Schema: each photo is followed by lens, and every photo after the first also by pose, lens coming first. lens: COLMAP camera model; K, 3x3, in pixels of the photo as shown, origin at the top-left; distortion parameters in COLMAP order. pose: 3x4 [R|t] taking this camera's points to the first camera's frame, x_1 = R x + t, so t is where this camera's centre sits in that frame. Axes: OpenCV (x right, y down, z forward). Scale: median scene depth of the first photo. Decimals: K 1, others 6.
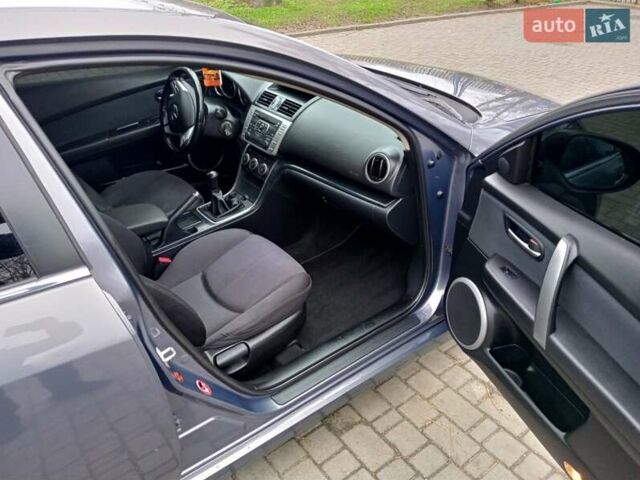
lens RADIAL K [[501.0, 0, 320.0], [0, 501.0, 240.0], [0, 0, 1]] dist [0.102505, -0.193510]
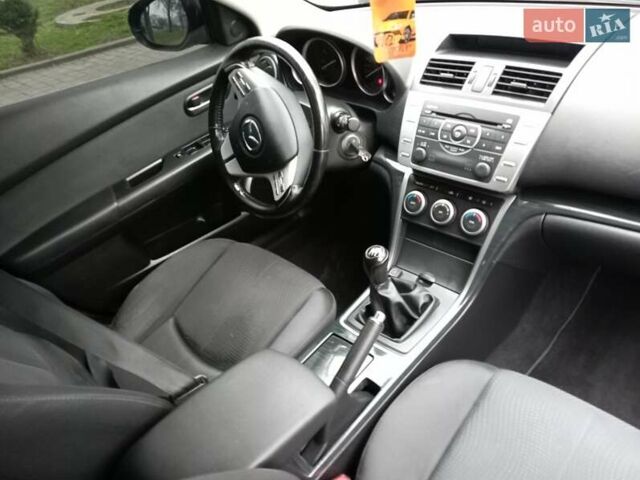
lens RADIAL K [[501.0, 0, 320.0], [0, 501.0, 240.0], [0, 0, 1]] dist [0.102505, -0.193510]
pose [[0.981988, -0.180564, 0.055644, -0.282610], [0.177714, 0.982679, 0.052538, -0.173388], [-0.064167, -0.041703, 0.997067, 0.529179]]
